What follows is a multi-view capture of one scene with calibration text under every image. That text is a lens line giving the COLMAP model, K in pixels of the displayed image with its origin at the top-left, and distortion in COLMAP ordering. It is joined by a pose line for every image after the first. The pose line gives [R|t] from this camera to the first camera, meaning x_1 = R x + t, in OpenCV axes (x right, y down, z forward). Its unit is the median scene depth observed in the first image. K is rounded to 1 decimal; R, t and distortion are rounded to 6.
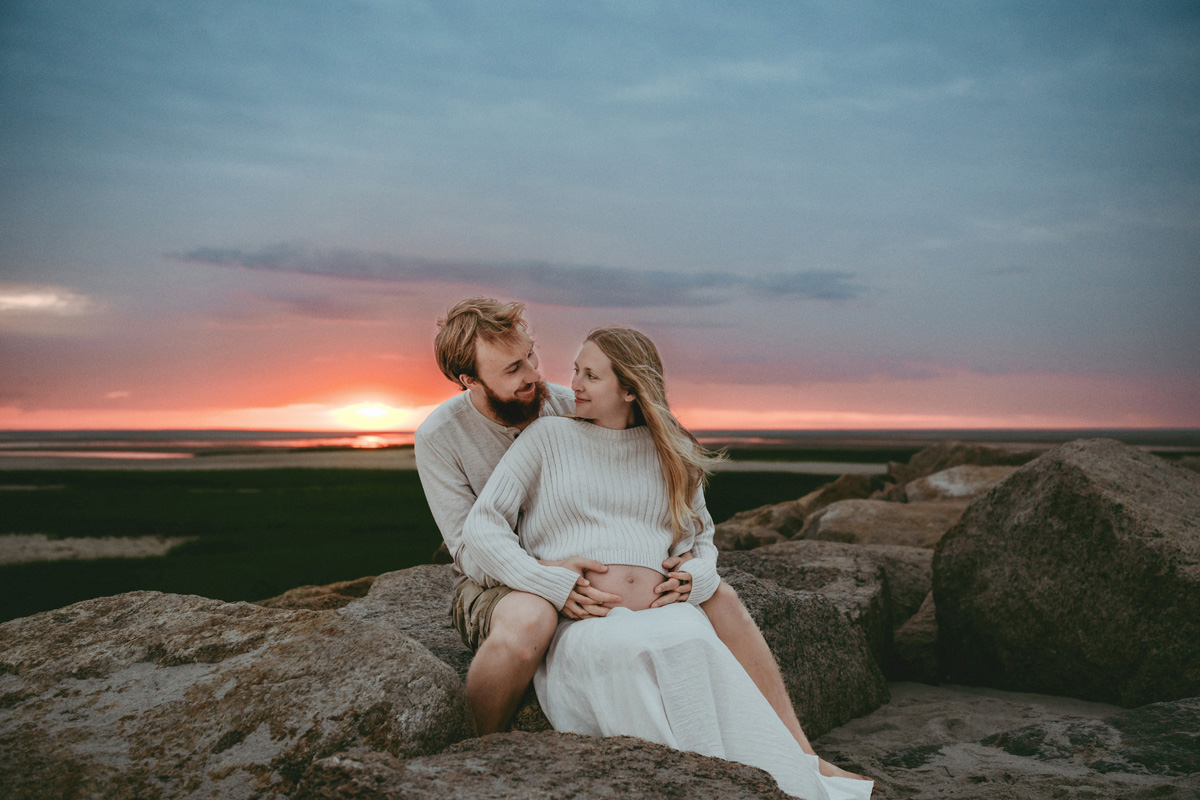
lens RADIAL K [[1736.8, 0, 599.3], [0, 1736.8, 427.7], [0, 0, 1]] dist [0.004032, -0.031277]
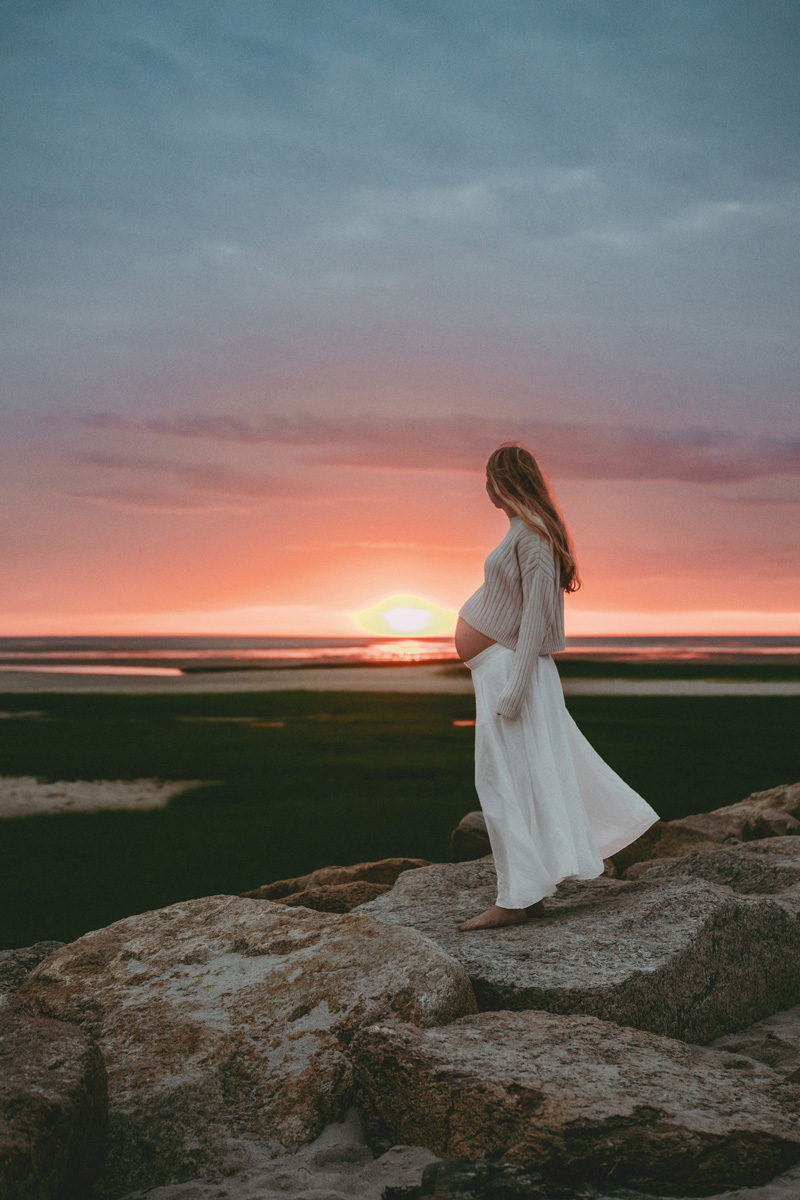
lens RADIAL K [[2181.7, 0, 400.0], [0, 2181.7, 600.0], [0, 0, 1]] dist [0.011224, -0.163381]
pose [[0.992452, -0.002002, -0.122614, 0.077686], [0.000950, 0.999962, -0.008639, -0.127166], [0.122627, 0.008457, 0.992417, -0.684550]]
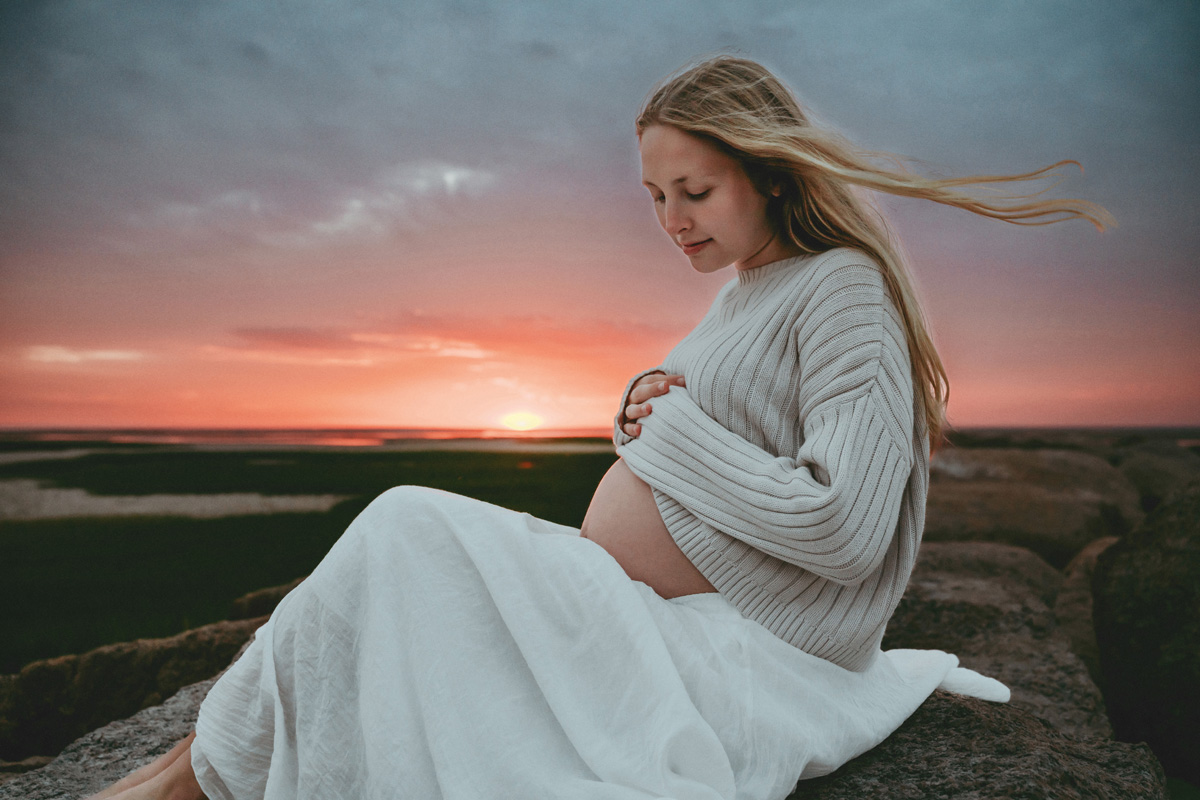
lens RADIAL K [[955.0, 0, 600.0], [0, 955.0, 400.0], [0, 0, 1]] dist [-0.002103, 0.000062]
pose [[0.999646, -0.000720, -0.026595, 0.000327], [-0.000058, 0.999572, -0.029243, 0.022858], [0.026605, 0.029234, 0.999218, 0.991333]]
